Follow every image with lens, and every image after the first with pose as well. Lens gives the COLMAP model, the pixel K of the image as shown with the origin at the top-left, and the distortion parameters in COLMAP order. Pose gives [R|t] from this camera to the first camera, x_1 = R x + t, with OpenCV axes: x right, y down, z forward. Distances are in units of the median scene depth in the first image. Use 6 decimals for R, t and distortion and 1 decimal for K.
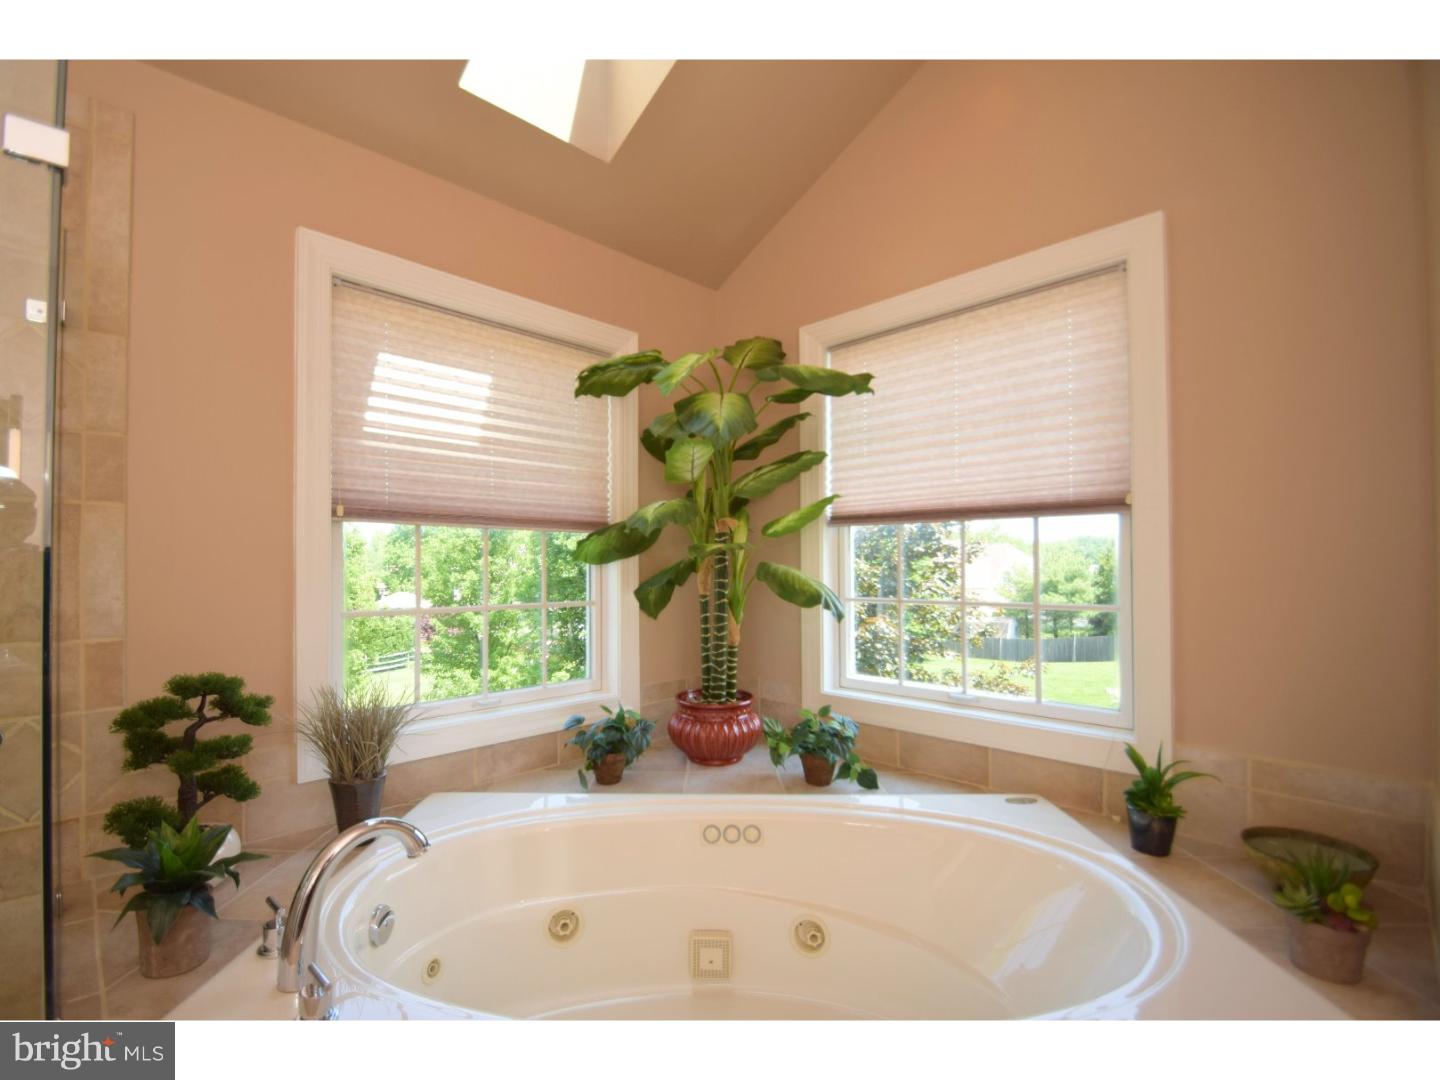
lens RADIAL K [[618.2, 0, 714.8], [0, 618.2, 560.4], [0, 0, 1]] dist [-0.014823, -0.000068]
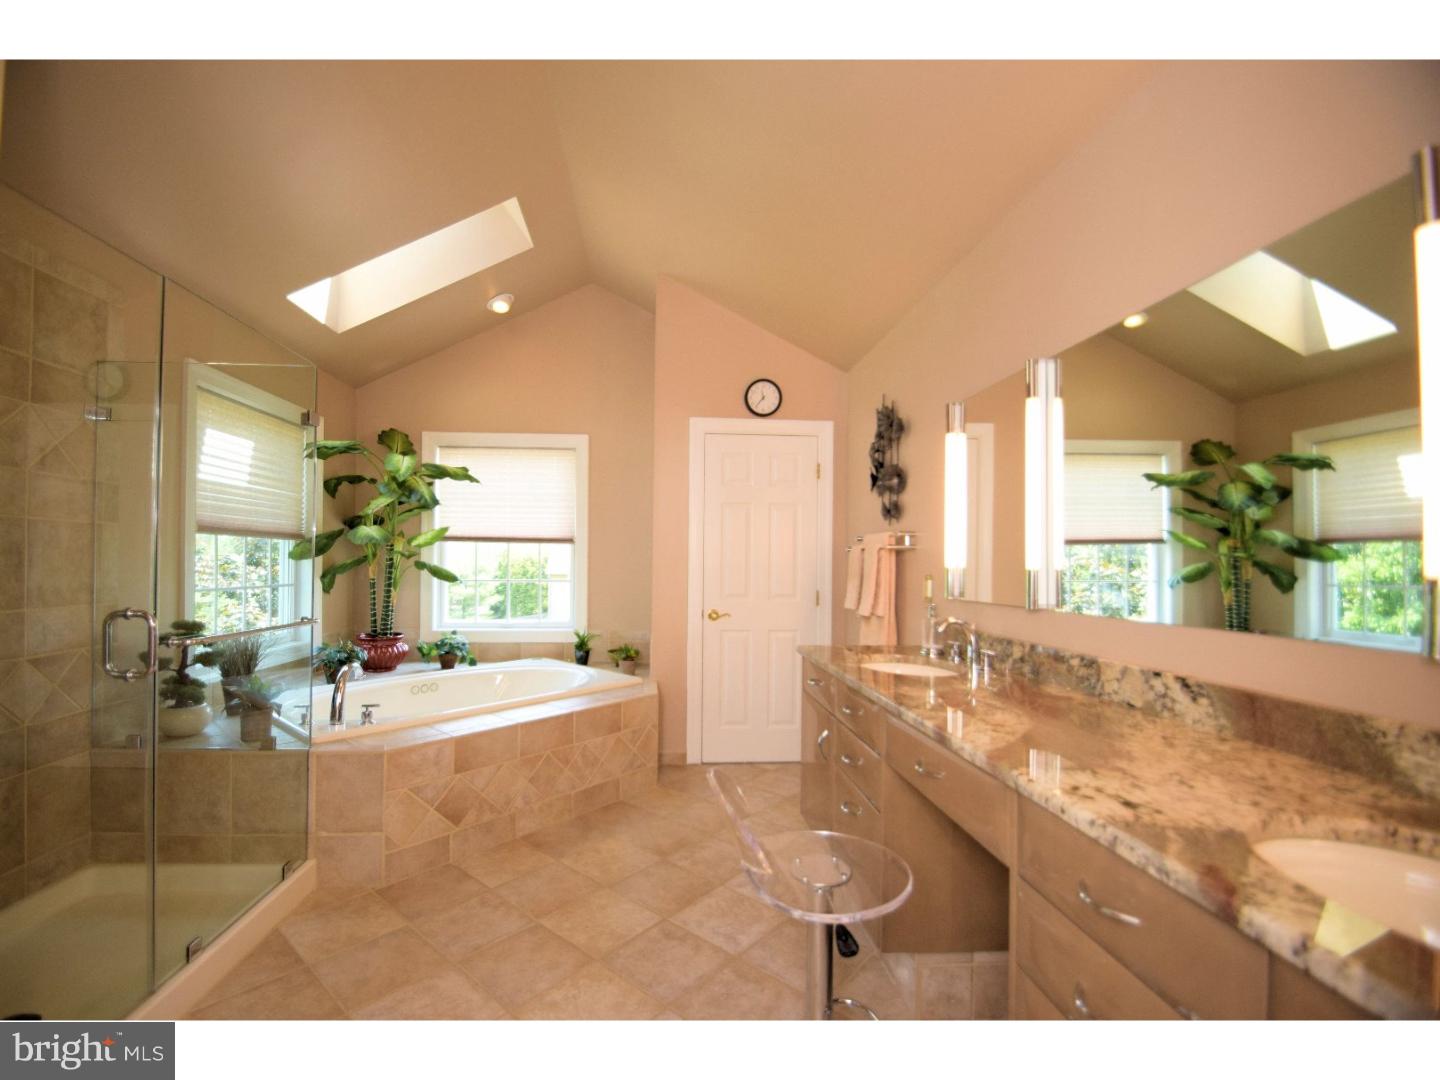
lens RADIAL K [[618.2, 0, 714.8], [0, 618.2, 560.4], [0, 0, 1]] dist [-0.014823, -0.000068]
pose [[0.611231, 0.012138, 0.791359, -0.921640], [-0.018375, 0.999831, -0.001142, -0.013497], [-0.791239, -0.013843, 0.611351, -0.959654]]
